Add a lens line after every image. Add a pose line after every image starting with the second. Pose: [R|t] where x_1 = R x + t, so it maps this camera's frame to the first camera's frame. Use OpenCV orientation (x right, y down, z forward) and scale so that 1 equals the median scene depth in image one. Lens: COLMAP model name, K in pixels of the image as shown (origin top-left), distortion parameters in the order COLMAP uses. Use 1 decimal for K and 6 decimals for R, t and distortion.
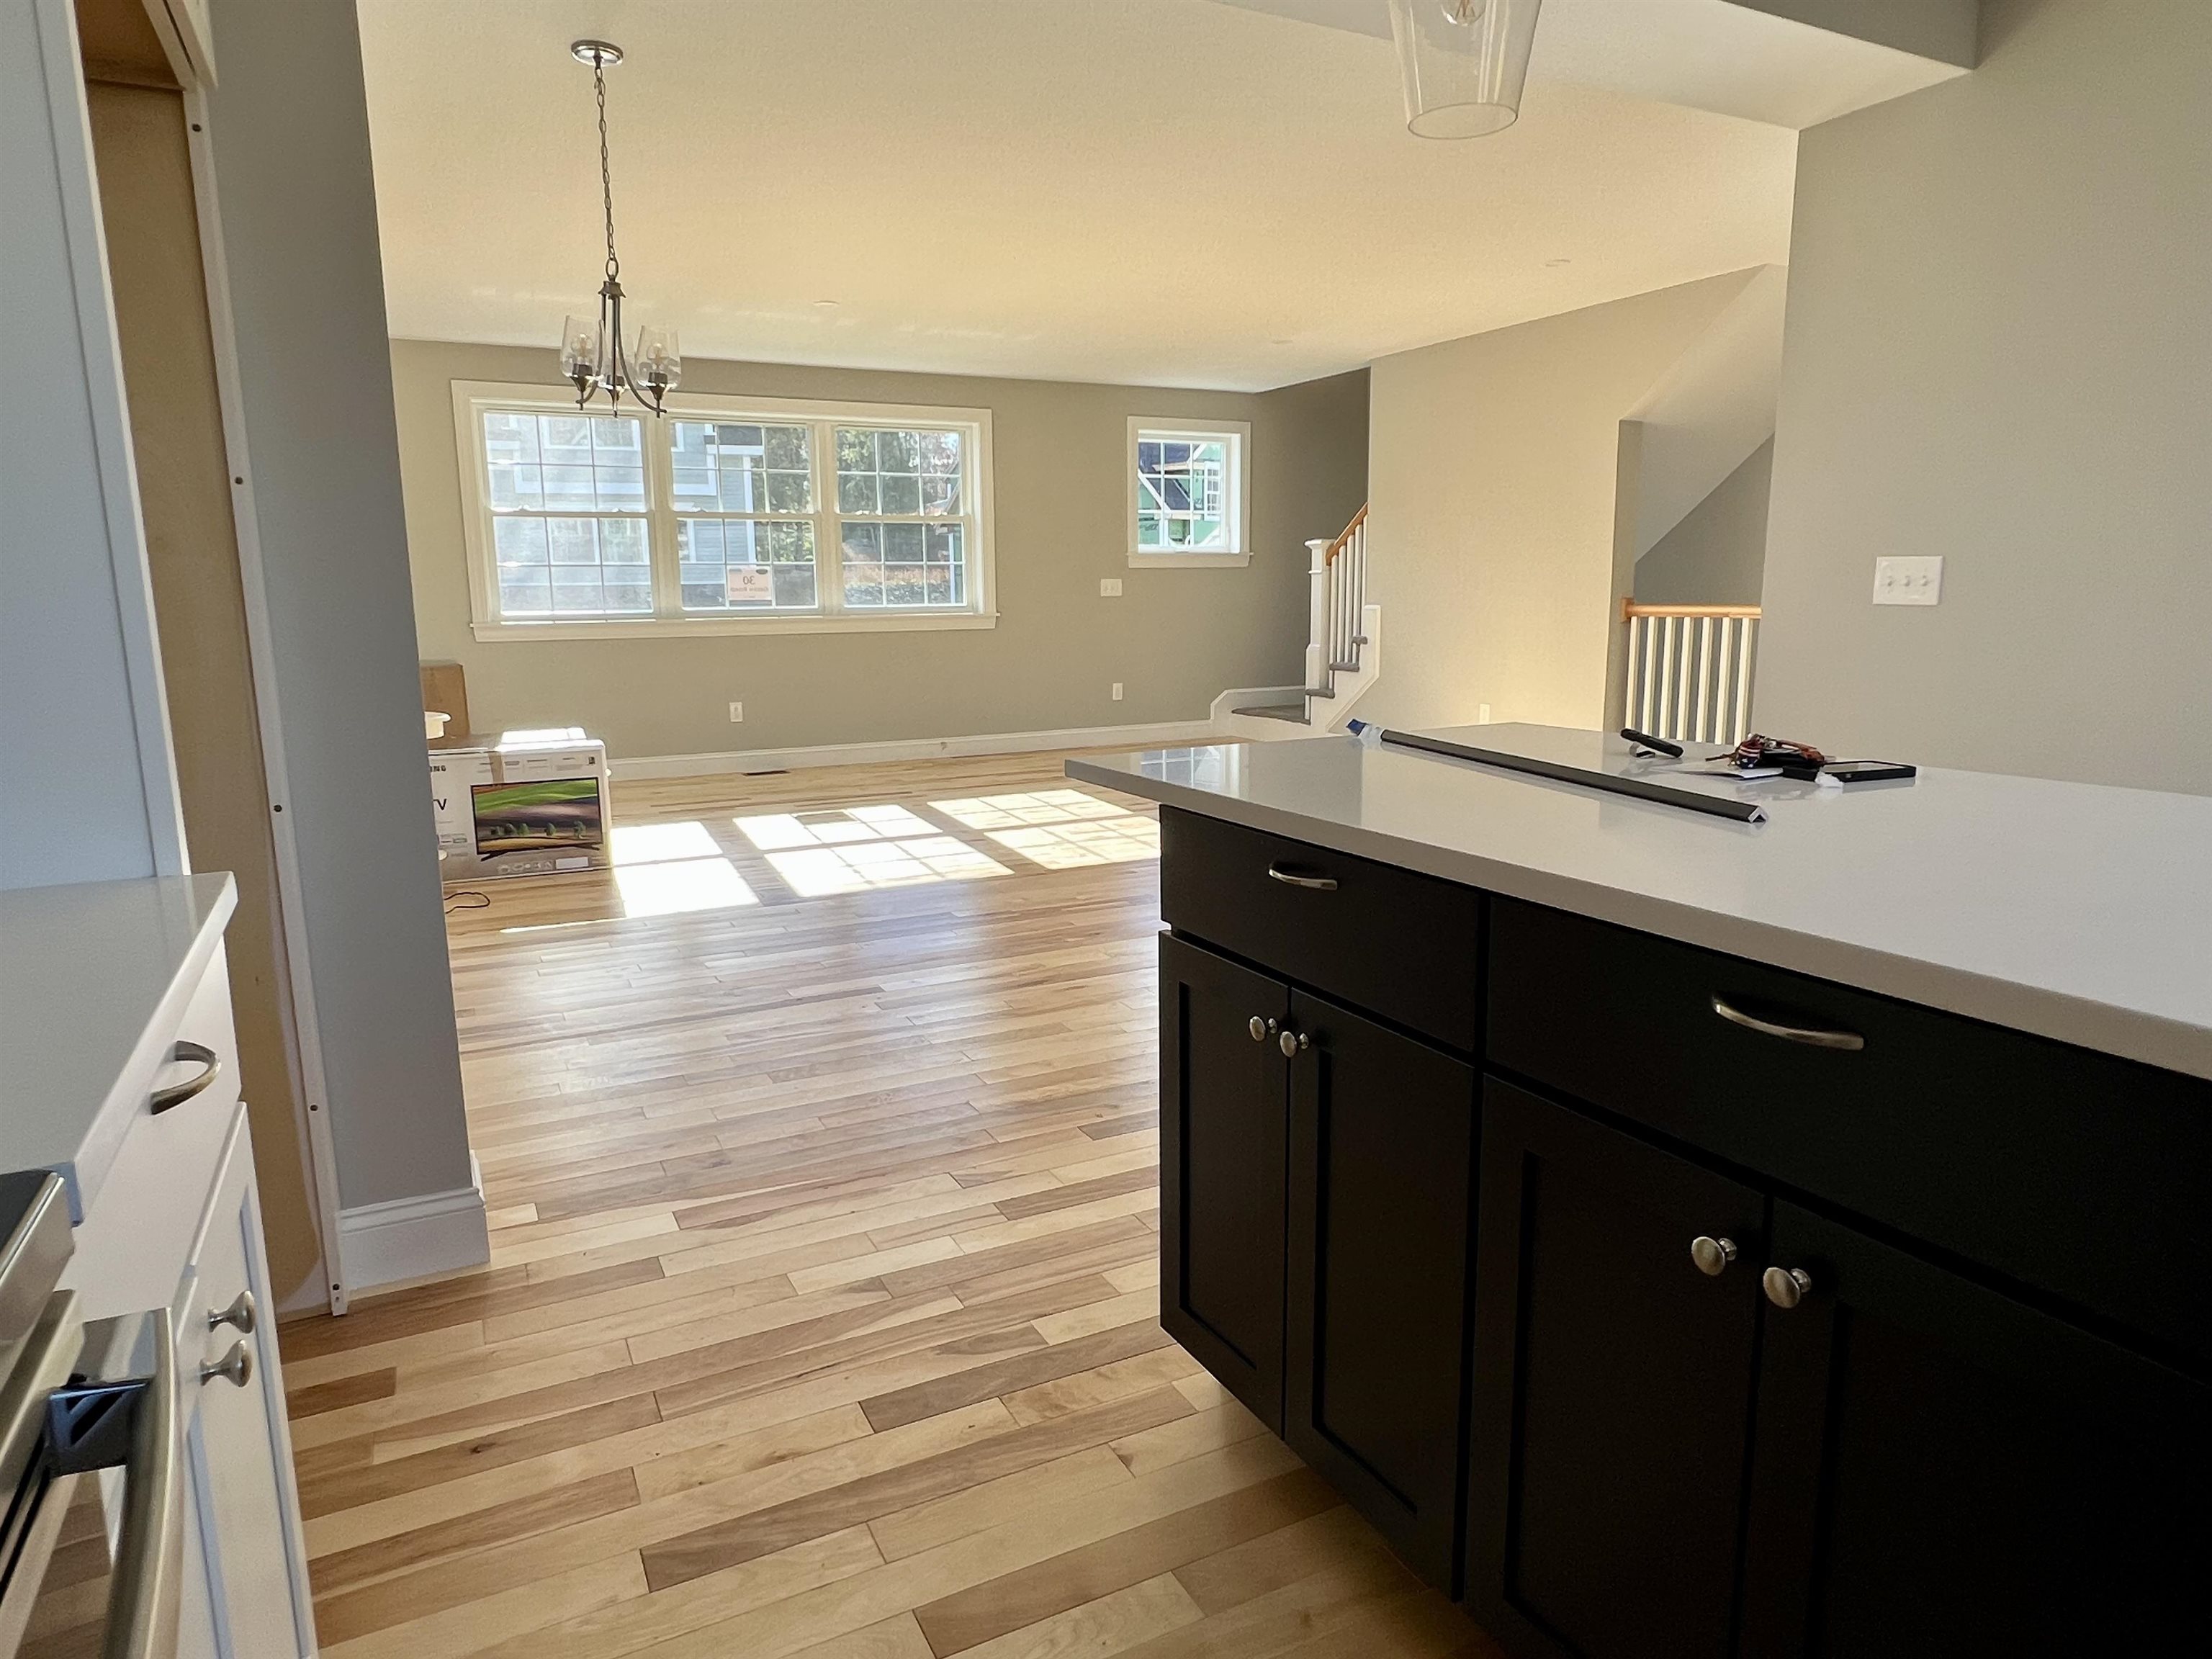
lens RADIAL K [[1323.4, 0, 1106.0], [0, 1323.4, 829.5], [0, 0, 1]] dist [-0.002544, 0.001959]
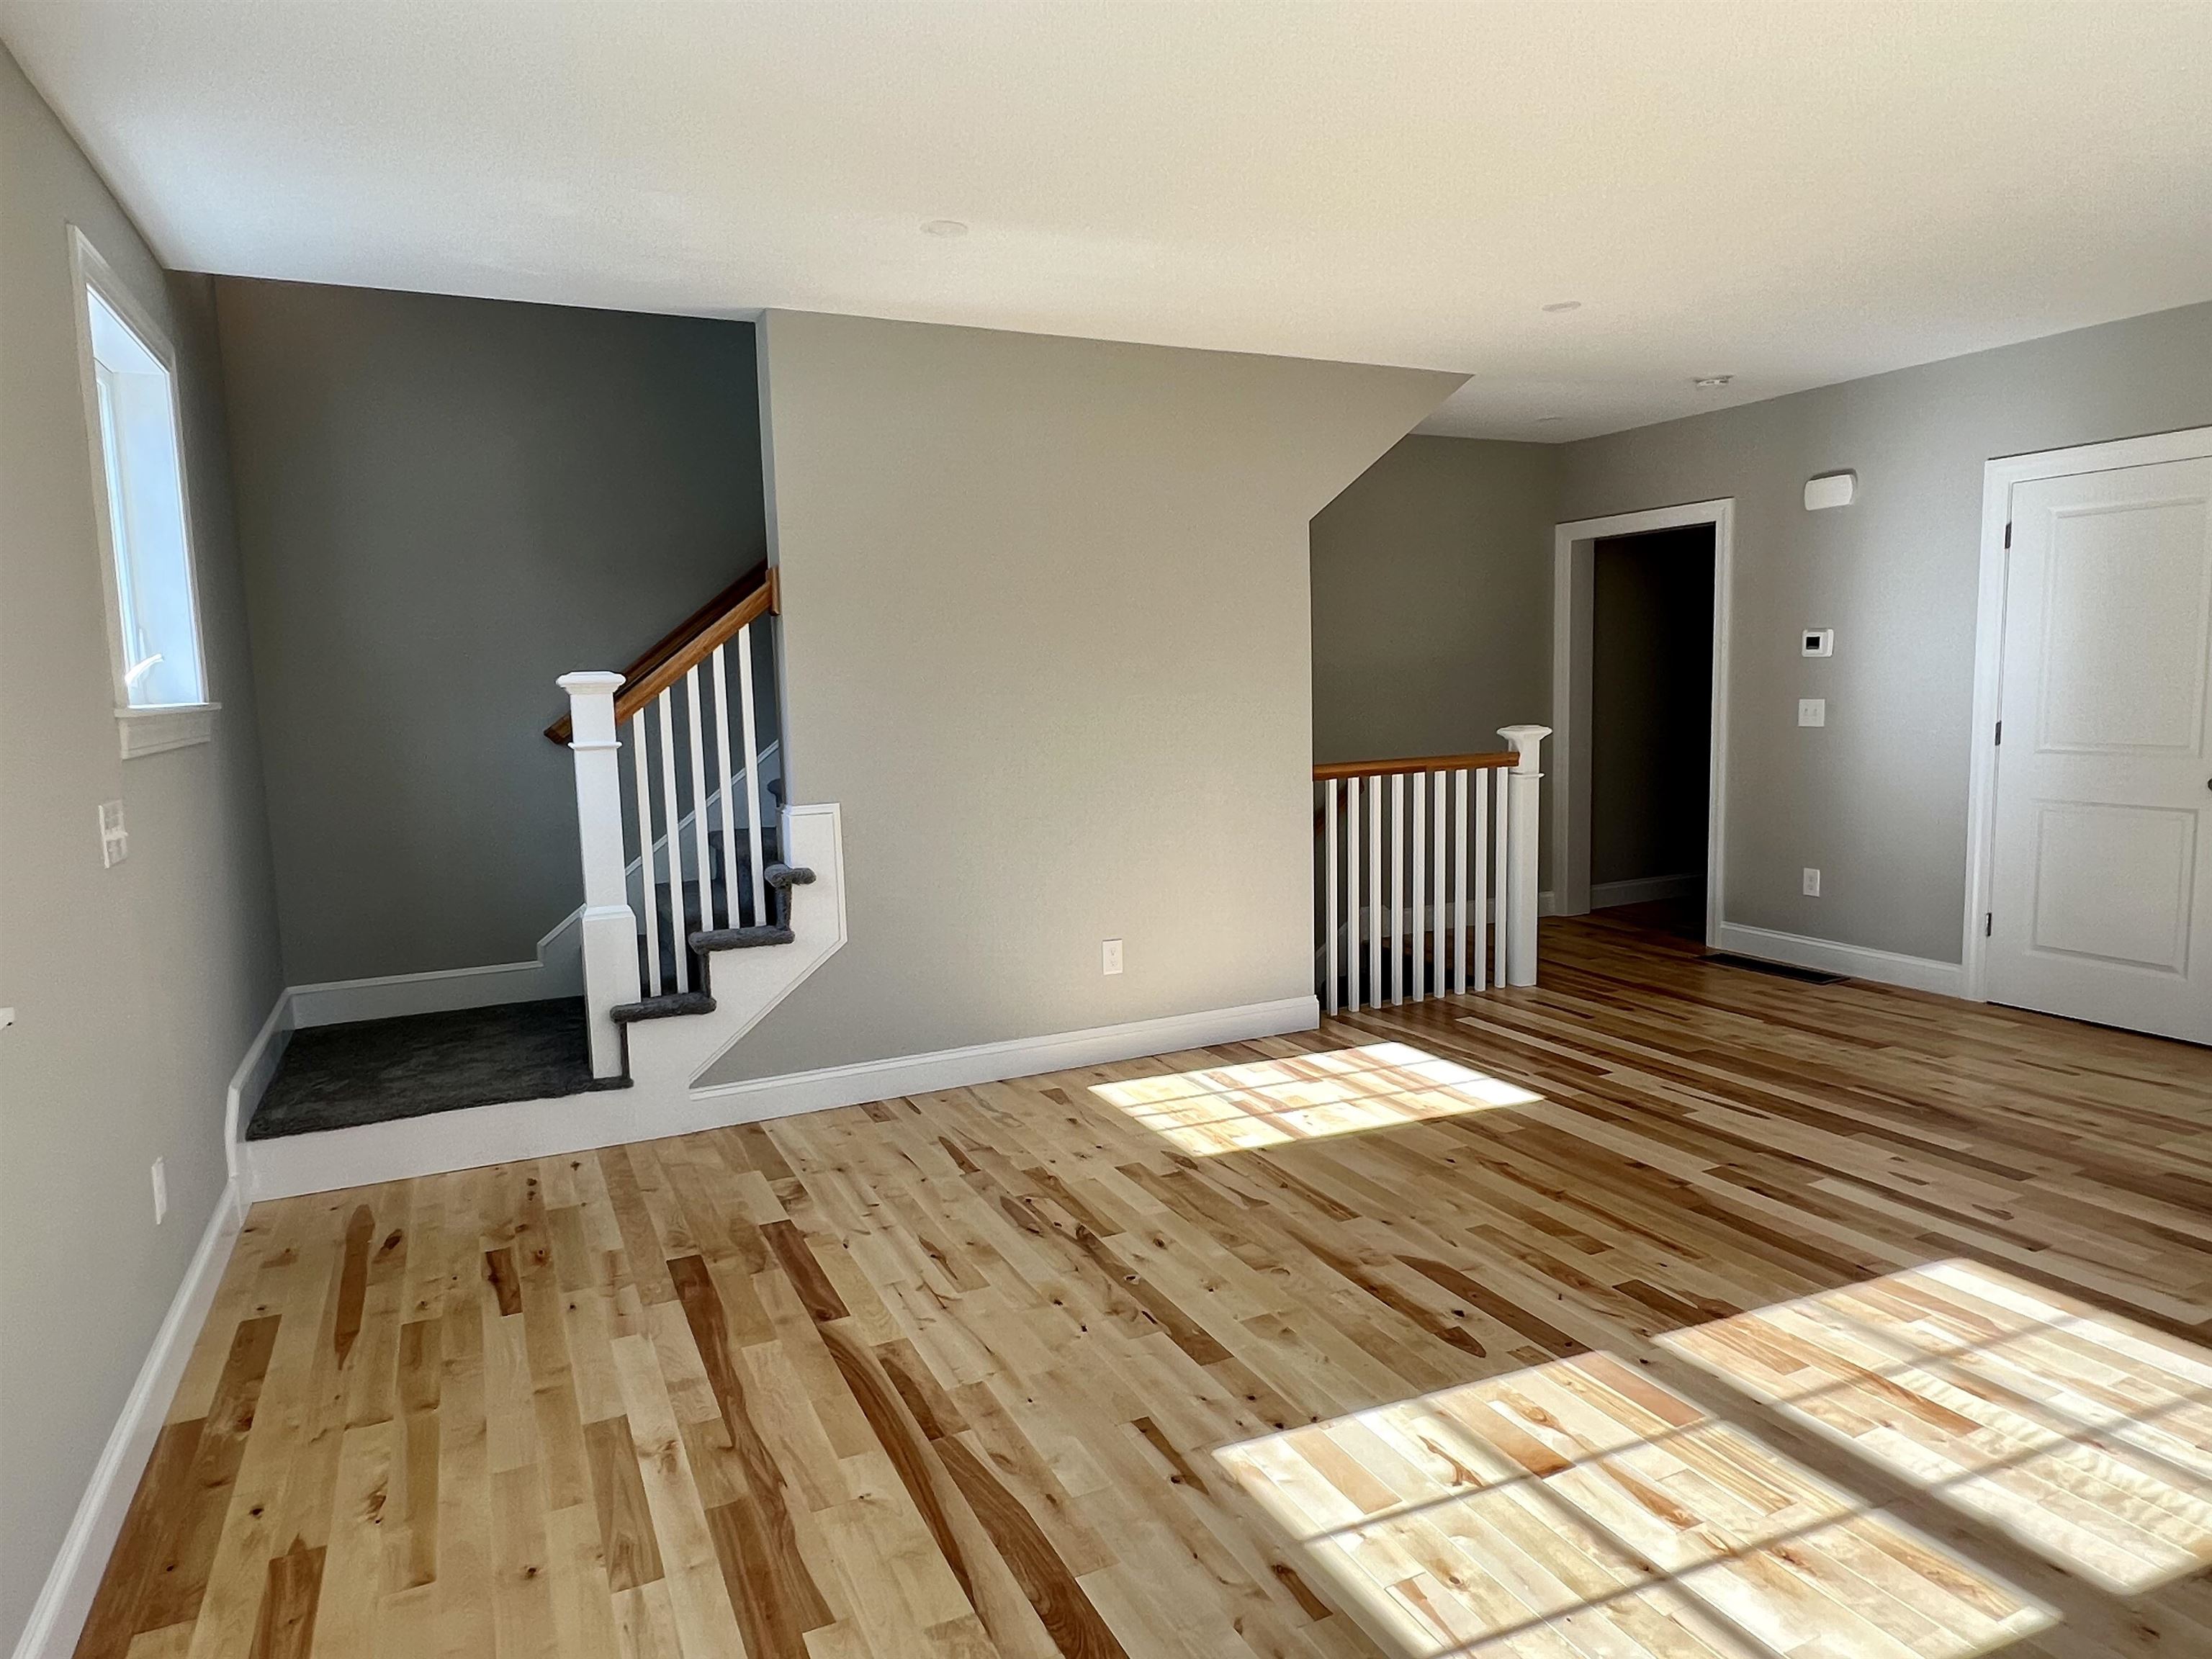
lens RADIAL K [[1323.4, 0, 1106.0], [0, 1323.4, 829.5], [0, 0, 1]] dist [-0.002544, 0.001959]
pose [[0.036593, -0.096687, 0.994642, -0.271644], [0.211670, 0.973475, 0.086842, -0.171113], [-0.976656, 0.207358, 0.056088, 0.824699]]
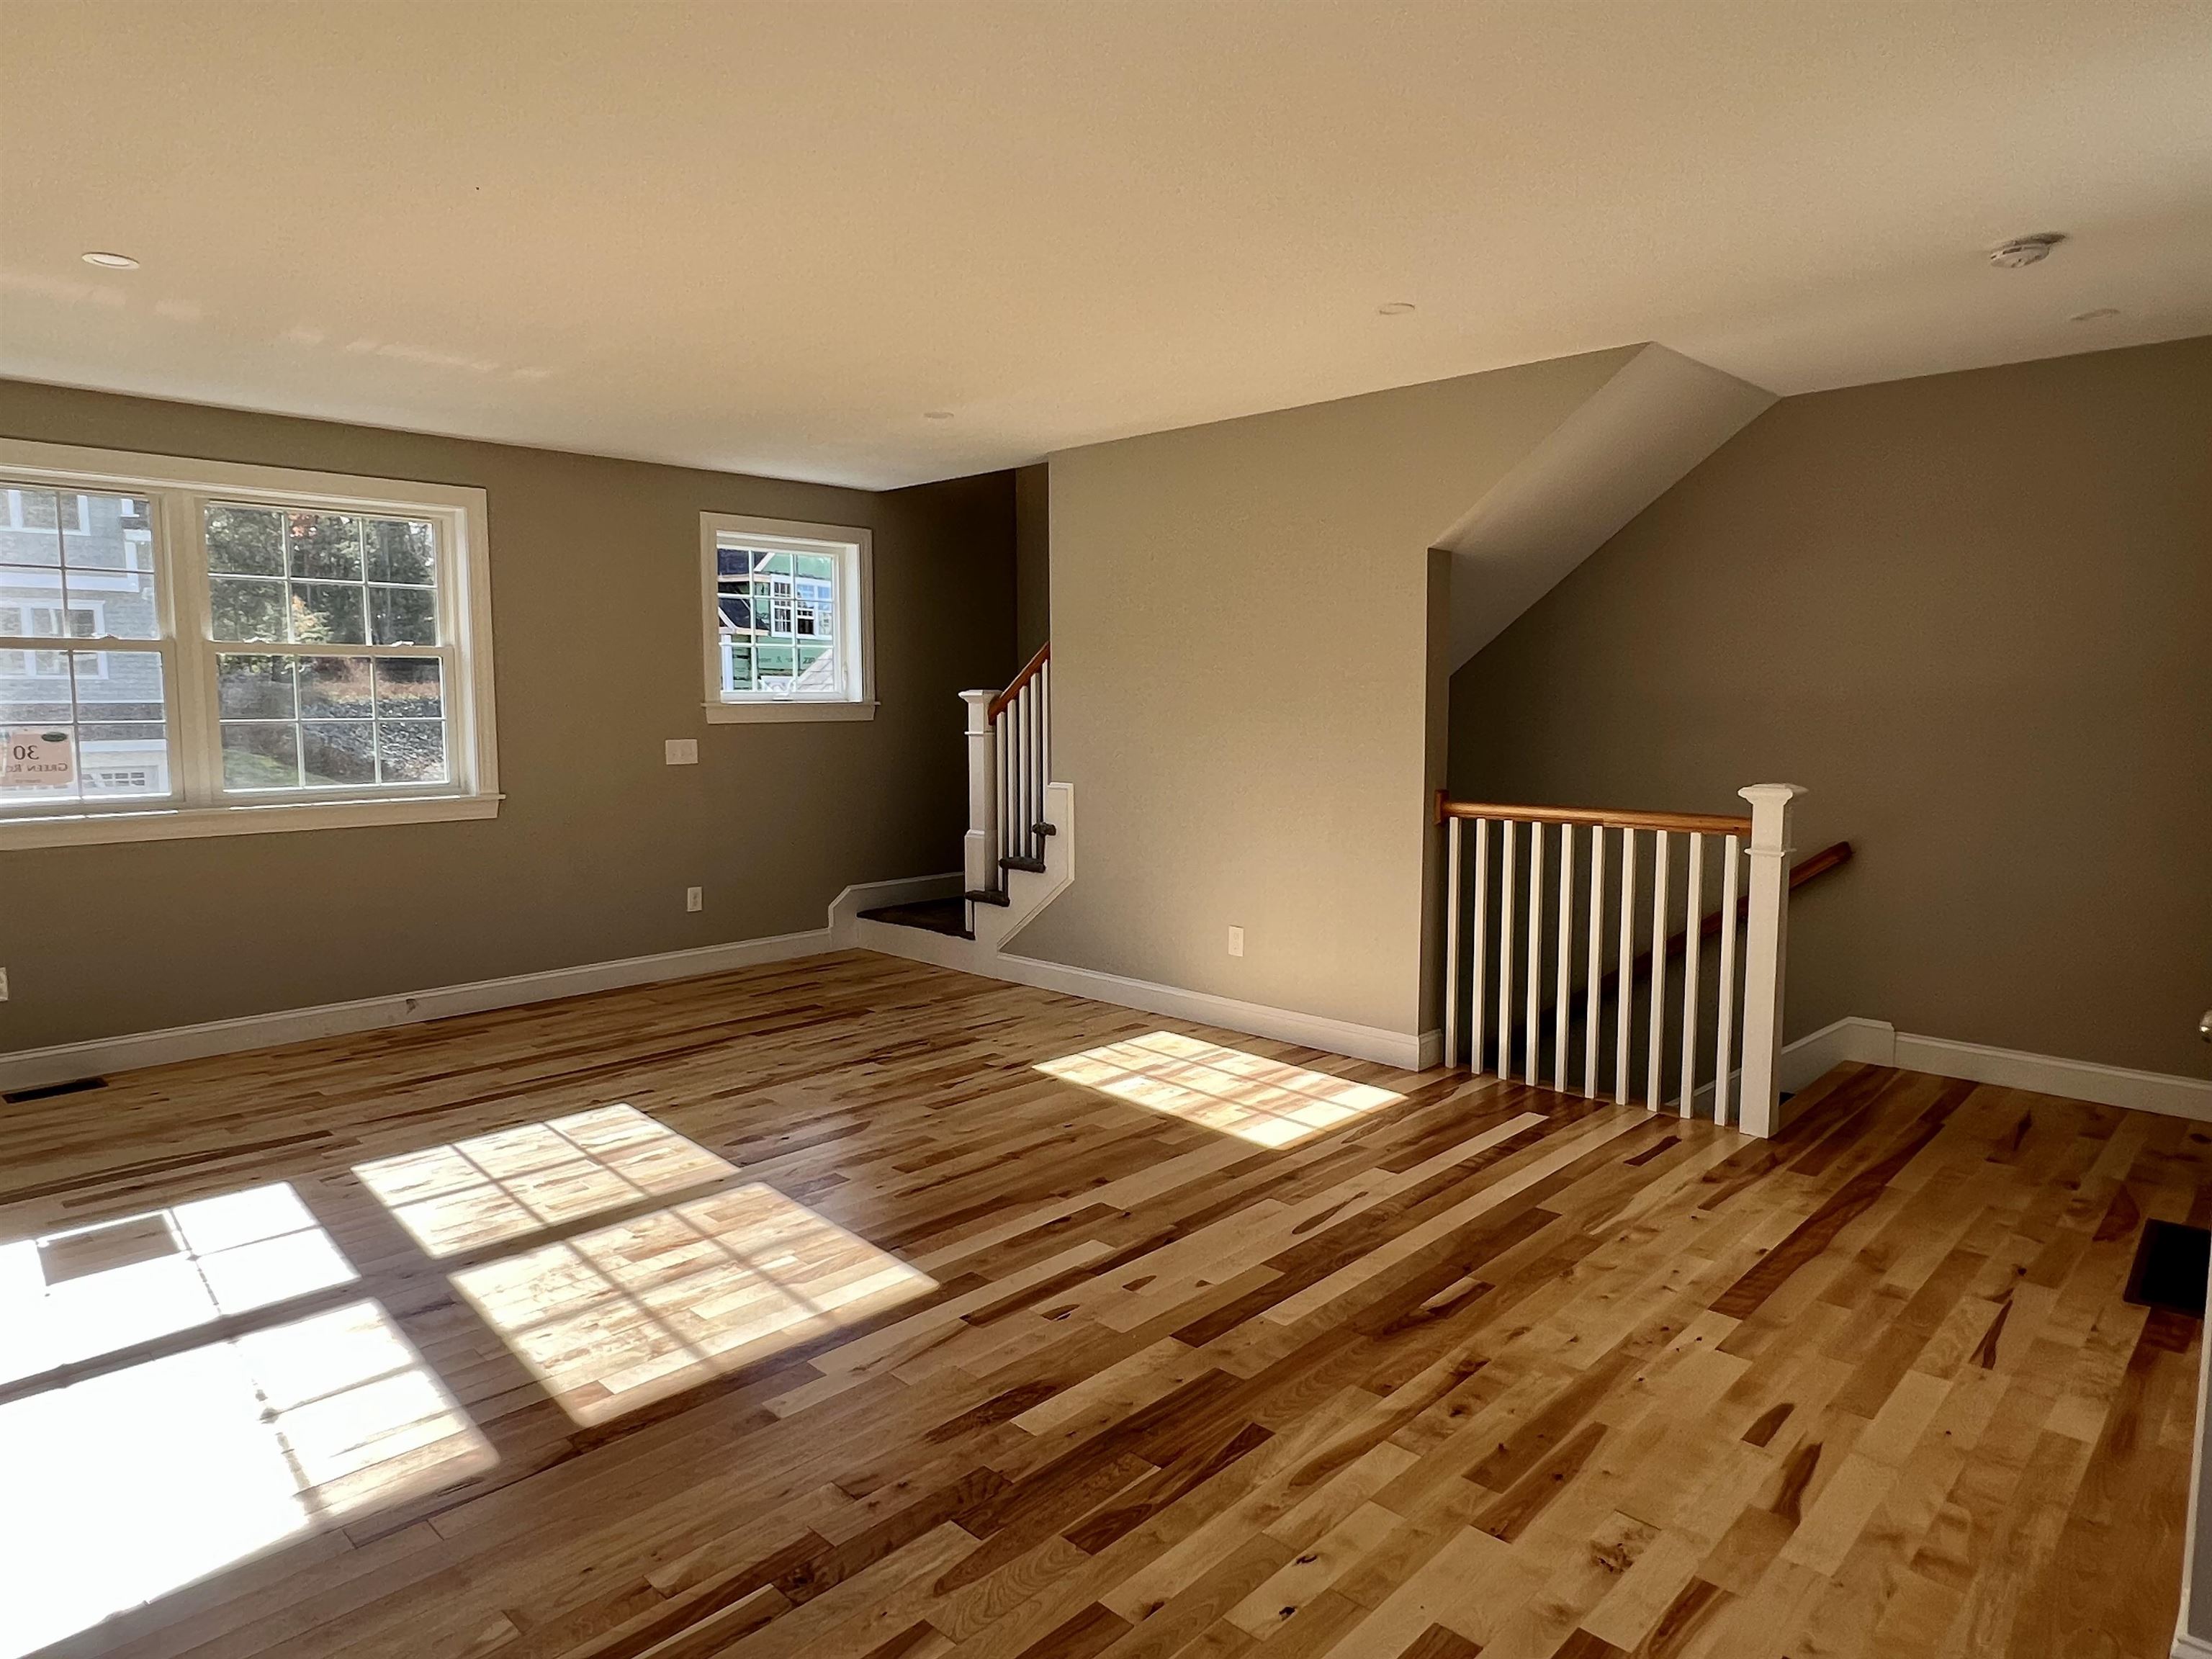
lens RADIAL K [[1323.4, 0, 1106.0], [0, 1323.4, 829.5], [0, 0, 1]] dist [-0.002544, 0.001959]
pose [[0.948004, -0.021526, 0.317529, -0.006678], [0.047906, 0.995994, -0.075506, -0.083394], [-0.314631, 0.086792, 0.945238, 0.290830]]
